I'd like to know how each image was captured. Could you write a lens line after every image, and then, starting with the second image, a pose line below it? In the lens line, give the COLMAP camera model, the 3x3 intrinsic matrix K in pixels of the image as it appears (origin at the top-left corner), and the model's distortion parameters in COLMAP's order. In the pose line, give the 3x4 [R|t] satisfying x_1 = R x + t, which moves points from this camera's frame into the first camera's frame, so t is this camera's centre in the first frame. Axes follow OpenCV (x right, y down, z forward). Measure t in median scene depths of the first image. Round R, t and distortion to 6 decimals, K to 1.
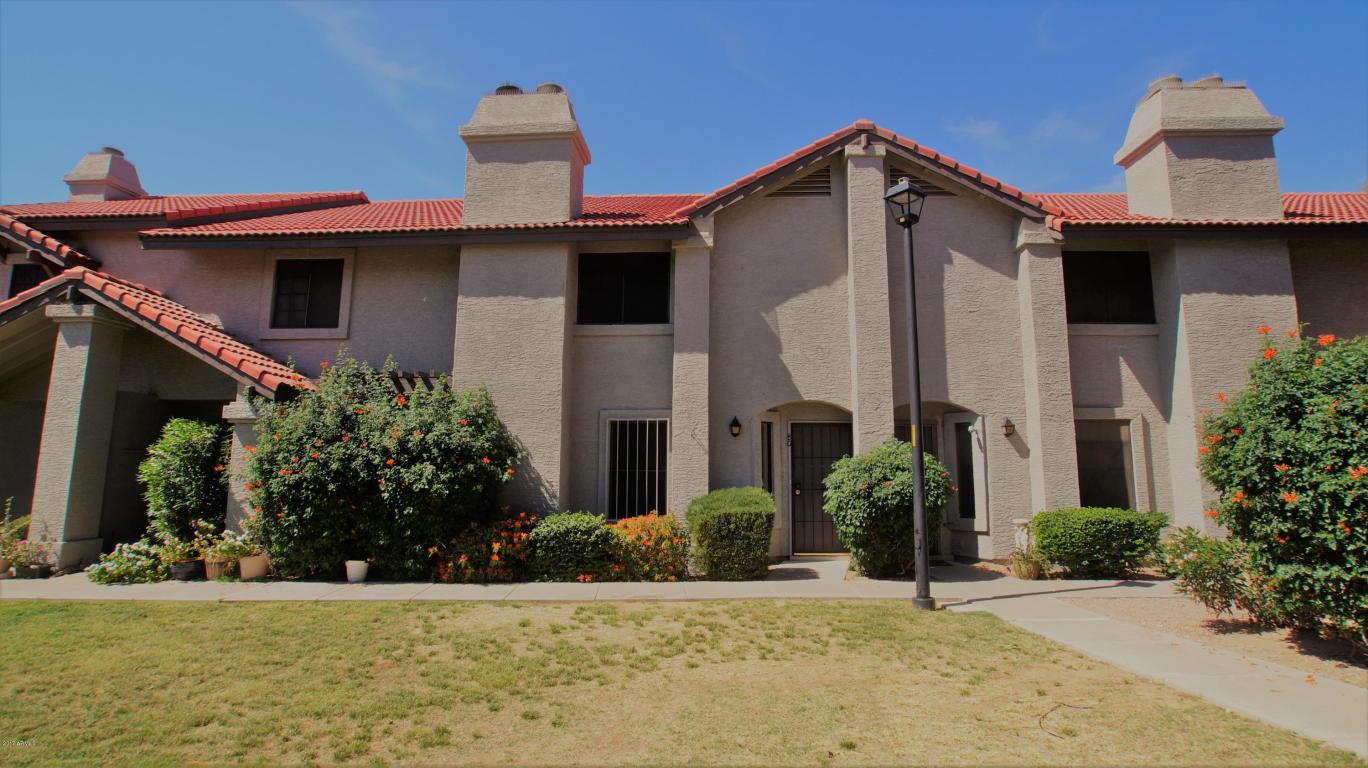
lens RADIAL K [[667.0, 0, 689.9], [0, 667.0, 383.6], [0, 0, 1]] dist [-0.053558, 0.026541]
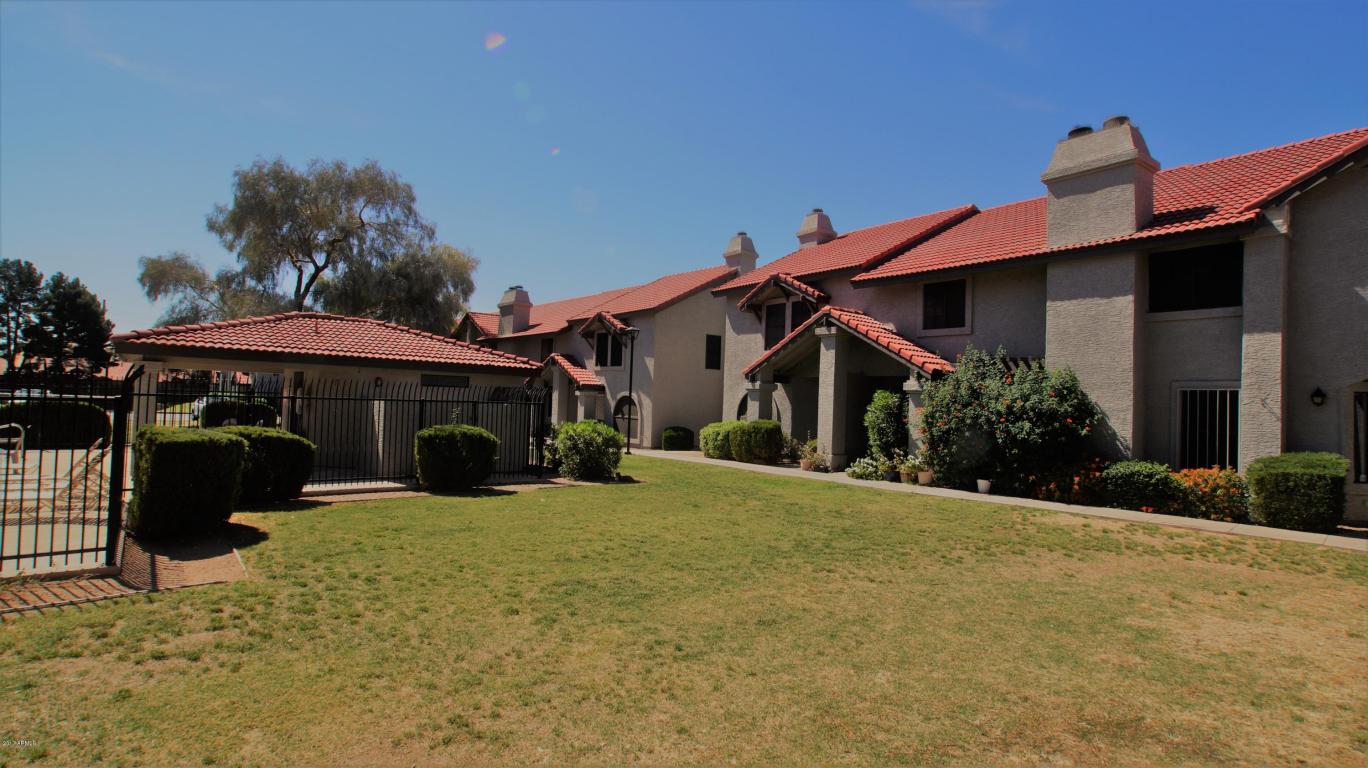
lens RADIAL K [[667.0, 0, 689.3], [0, 667.0, 375.8], [0, 0, 1]] dist [-0.053558, 0.026541]
pose [[0.634559, -0.009731, -0.772814, 0.253178], [0.069338, 0.996605, 0.044385, -0.093972], [0.769758, -0.081751, 0.633079, -0.492825]]
